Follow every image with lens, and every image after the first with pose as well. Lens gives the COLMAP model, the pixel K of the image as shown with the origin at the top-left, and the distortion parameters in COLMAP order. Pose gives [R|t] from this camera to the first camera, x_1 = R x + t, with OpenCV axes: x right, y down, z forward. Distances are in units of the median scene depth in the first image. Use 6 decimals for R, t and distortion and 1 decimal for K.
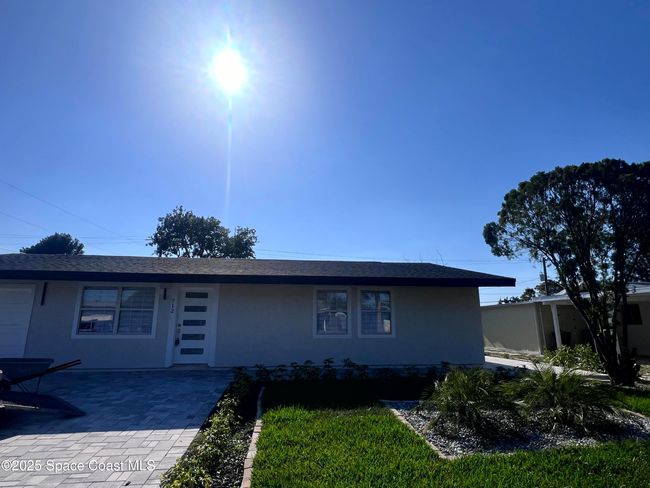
lens RADIAL K [[382.1, 0, 325.0], [0, 382.1, 244.0], [0, 0, 1]] dist [0.005273, 0.001168]
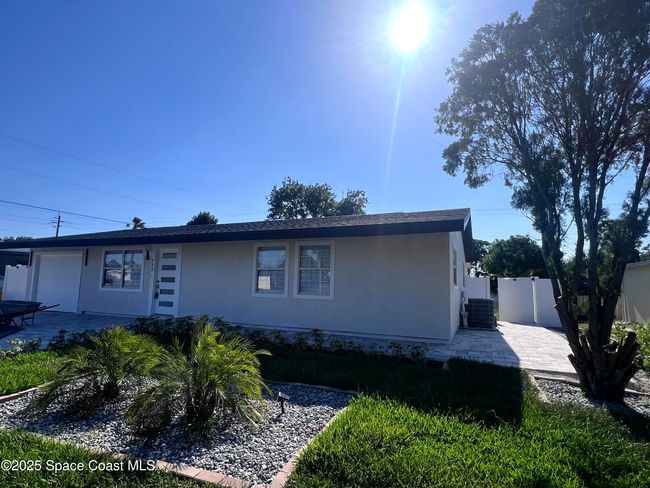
lens RADIAL K [[382.1, 0, 325.0], [0, 382.1, 244.0], [0, 0, 1]] dist [0.005273, 0.001168]
pose [[0.835412, -0.043674, -0.547886, 0.677611], [0.092013, 0.993883, 0.061075, 0.074117], [0.541867, -0.101435, 0.834320, 0.314400]]
